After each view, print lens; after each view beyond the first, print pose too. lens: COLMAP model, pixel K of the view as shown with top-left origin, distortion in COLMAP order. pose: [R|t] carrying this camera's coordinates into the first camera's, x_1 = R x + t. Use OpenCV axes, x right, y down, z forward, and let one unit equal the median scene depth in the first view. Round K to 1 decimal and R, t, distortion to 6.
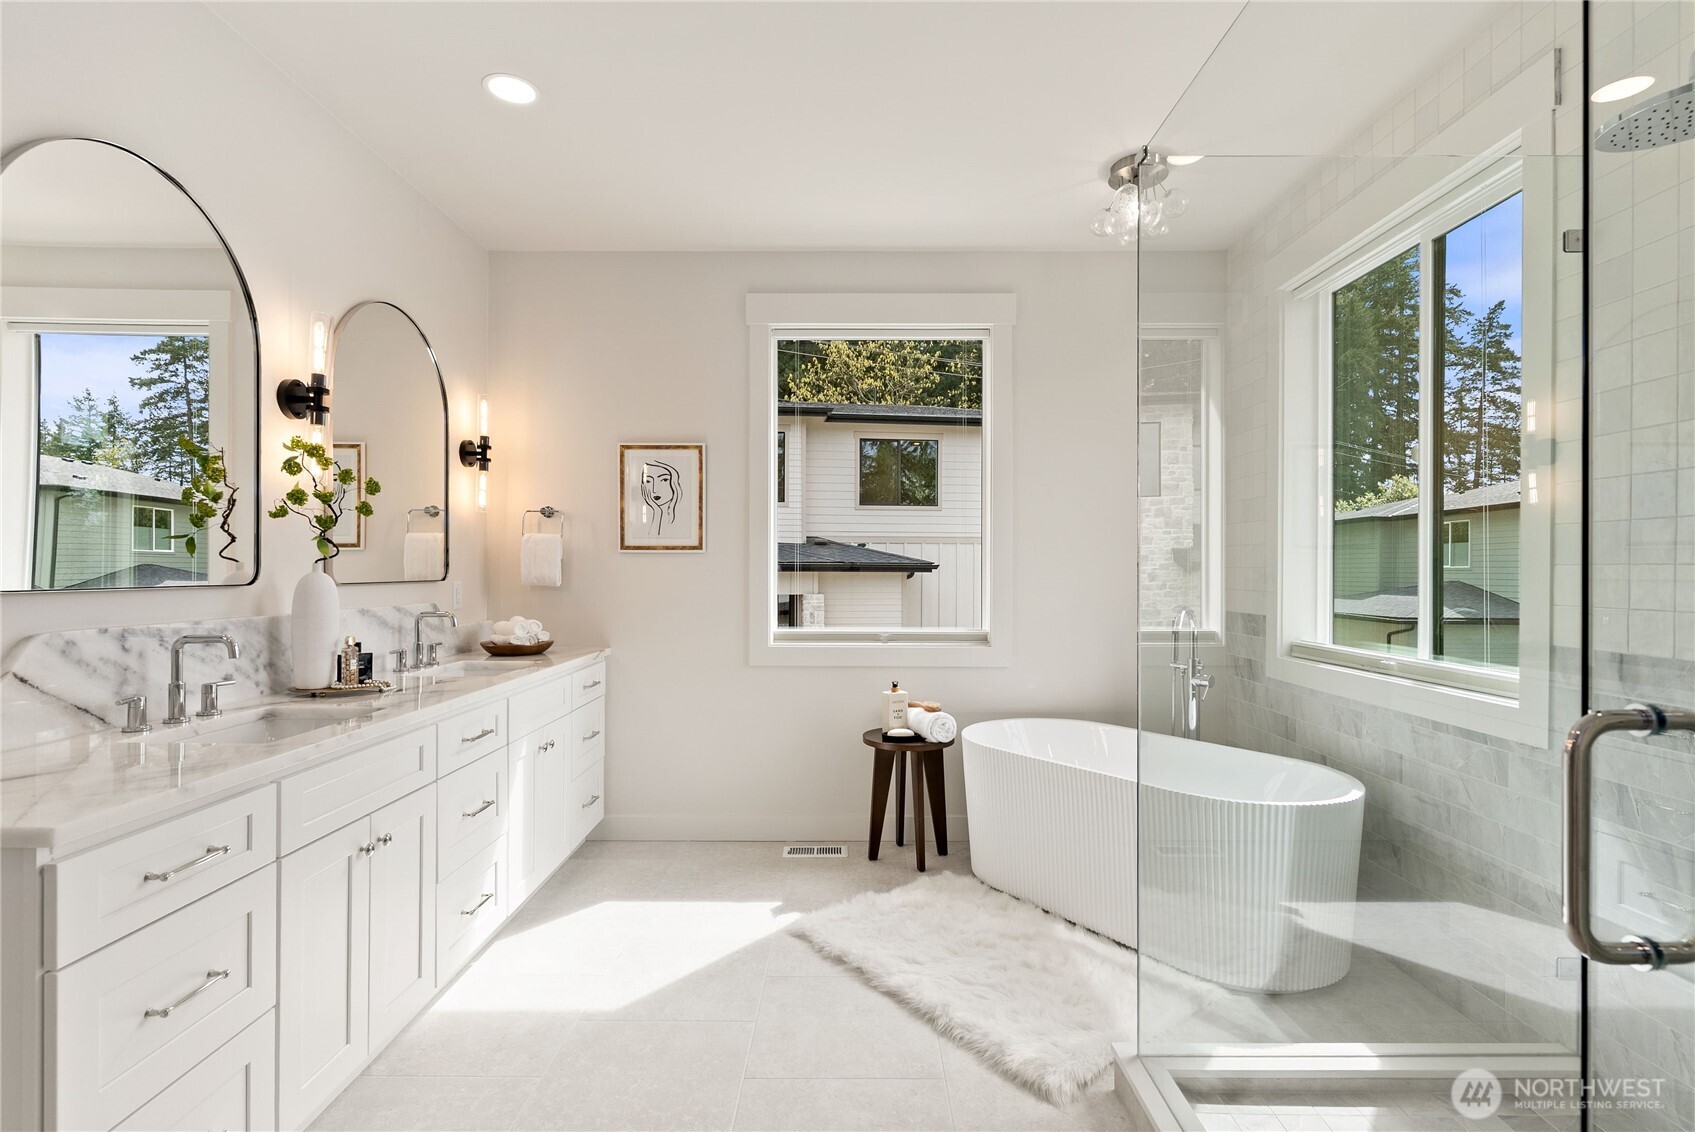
lens RADIAL K [[814.3, 0, 855.0], [0, 814.3, 568.0], [0, 0, 1]] dist [-0.000012, 0.000273]
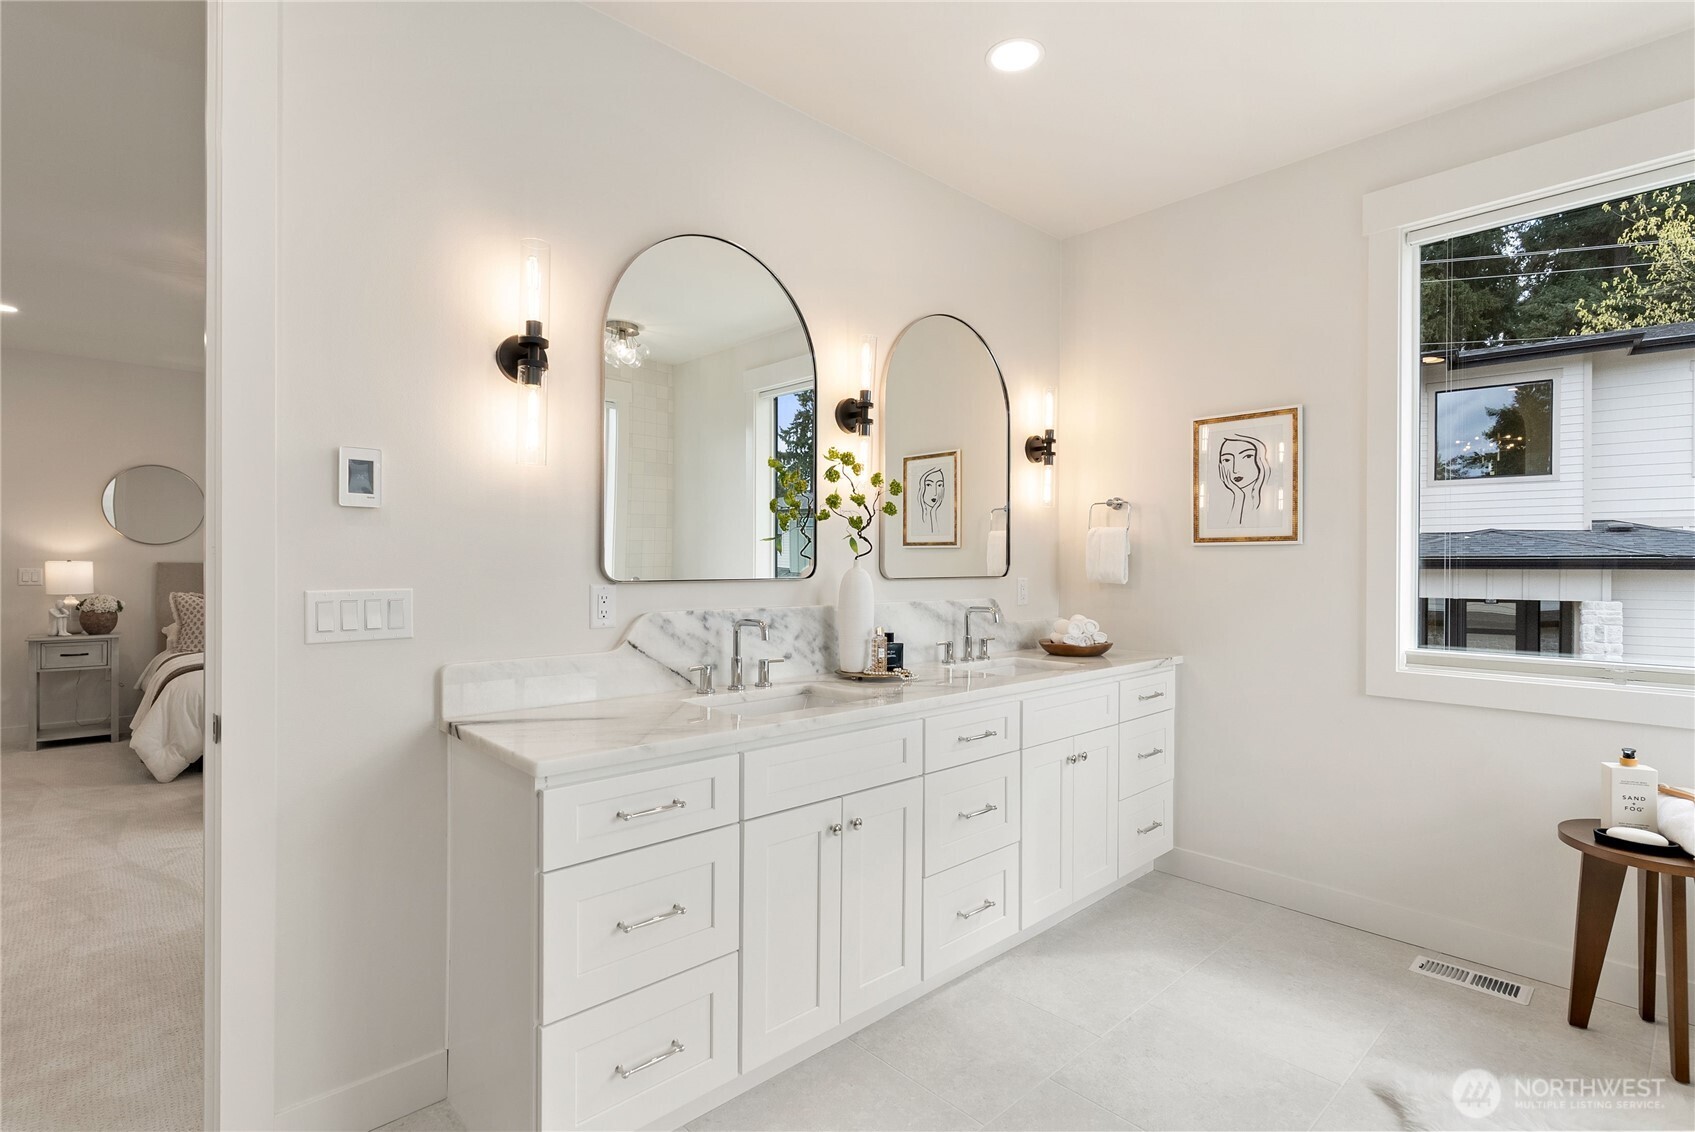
lens RADIAL K [[814.3, 0, 849.1], [0, 814.3, 566.1], [0, 0, 1]] dist [-0.000012, 0.000273]
pose [[0.678212, 0.000437, -0.734866, 0.104977], [0.000827, 0.999999, 0.001358, 0.000891], [0.734866, -0.001529, 0.678211, 0.162044]]
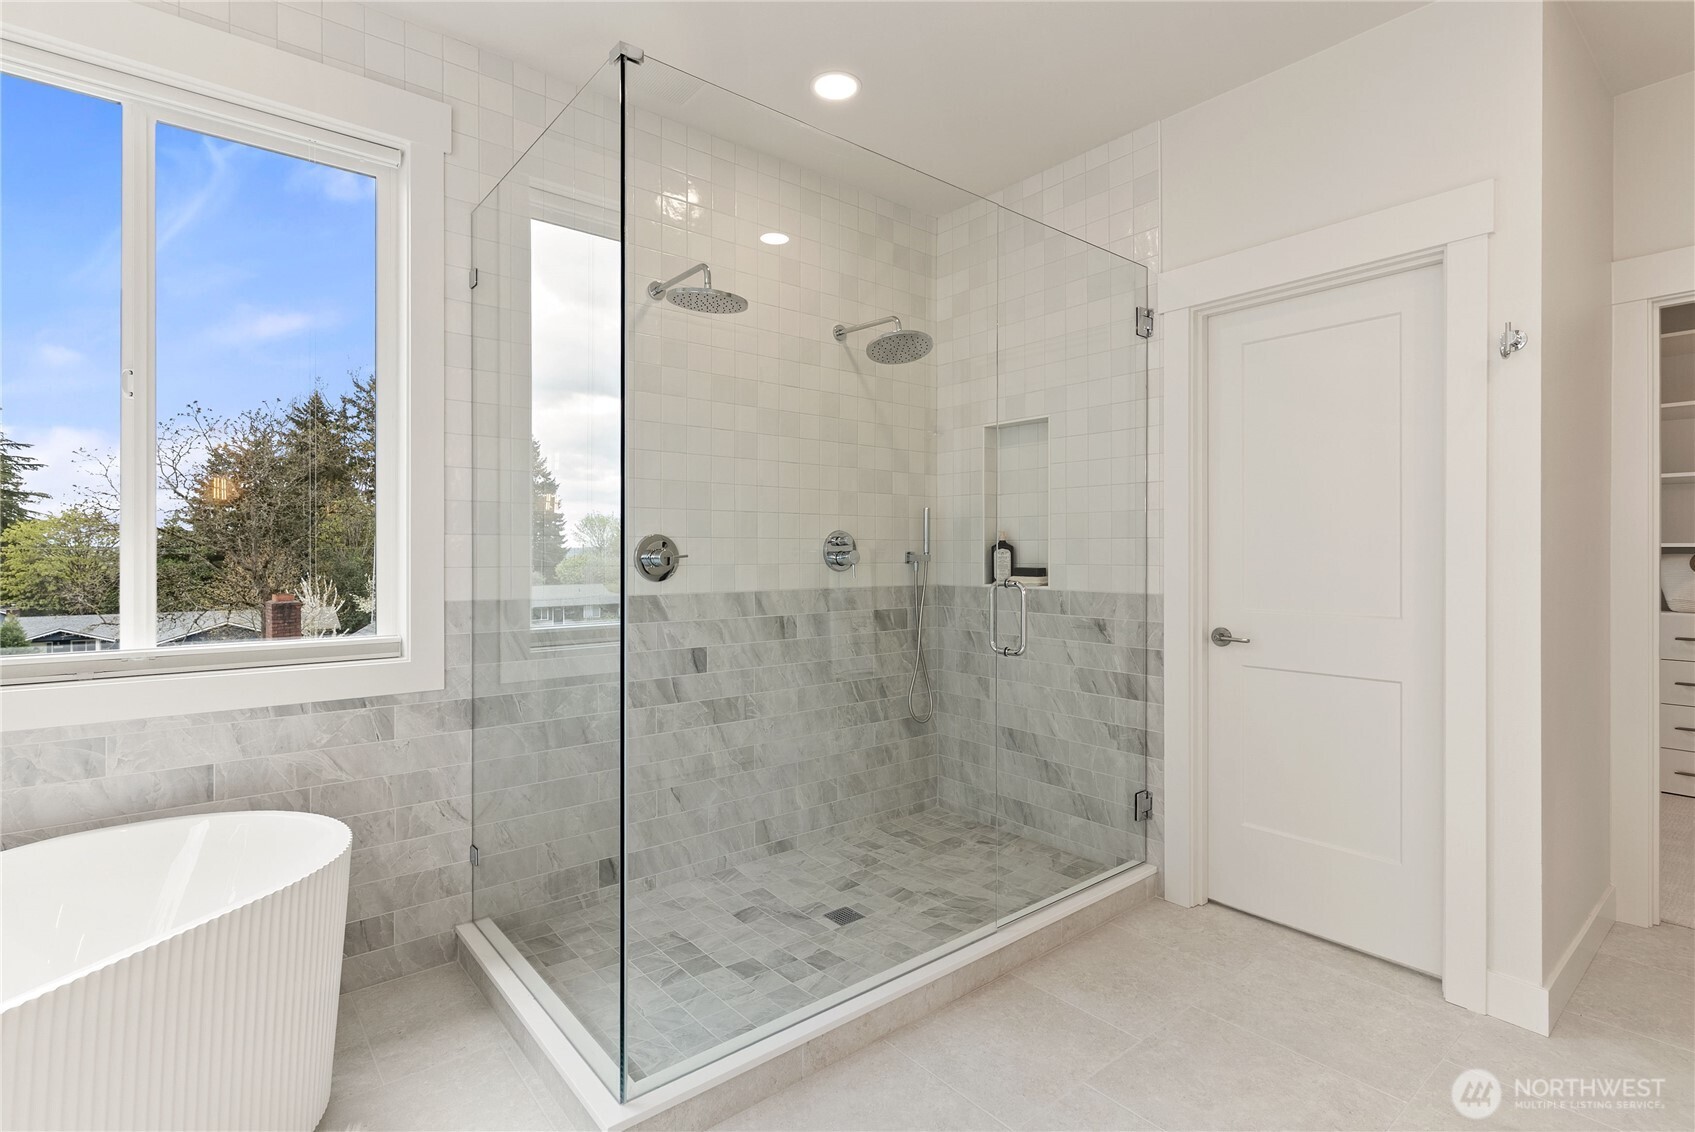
lens RADIAL K [[814.3, 0, 850.0], [0, 814.3, 557.0], [0, 0, 1]] dist [-0.000012, 0.000273]
pose [[-0.629162, -0.006267, 0.777249, -0.259783], [-0.005199, 0.999979, 0.003855, 0.013486], [-0.777256, -0.001616, -0.629182, 0.758720]]
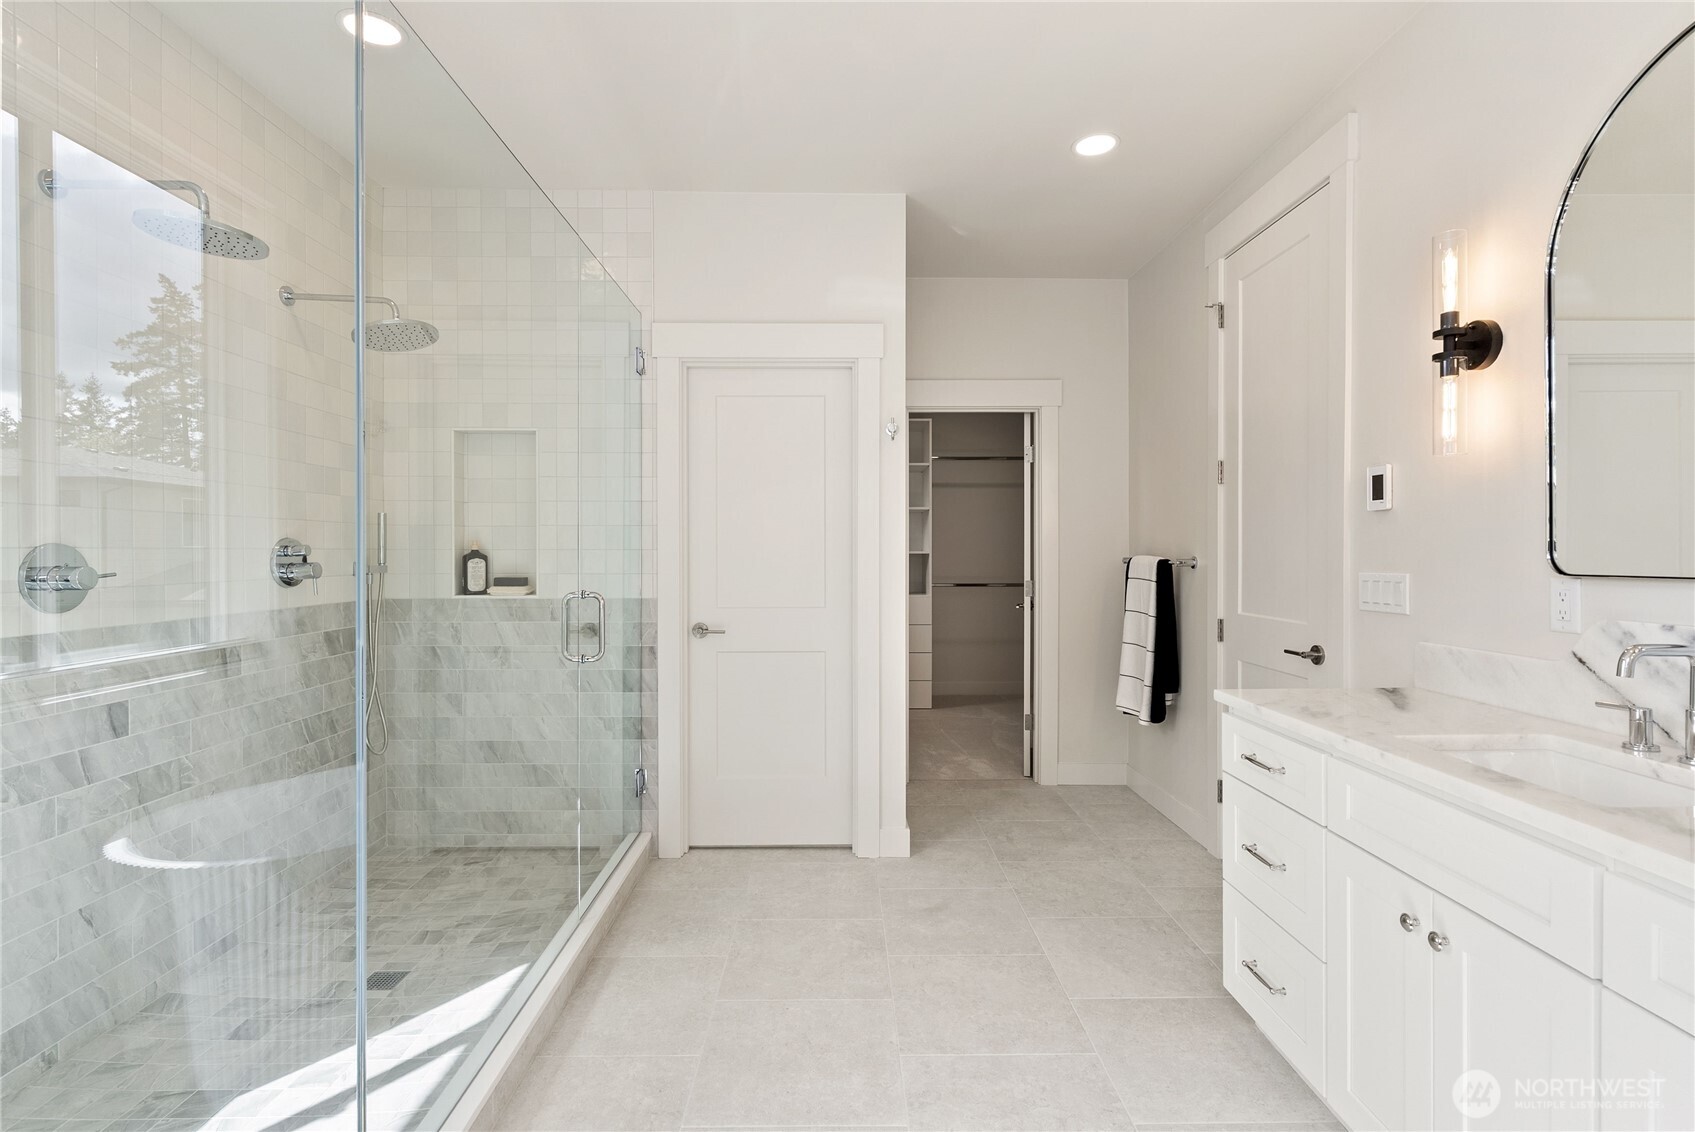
lens RADIAL K [[814.3, 0, 854.2], [0, 814.3, 559.1], [0, 0, 1]] dist [-0.000012, 0.000273]
pose [[-0.999893, -0.001234, -0.014581, -0.035677], [-0.001304, 0.999988, 0.004817, 0.001715], [0.014575, 0.004835, -0.999882, 0.963682]]
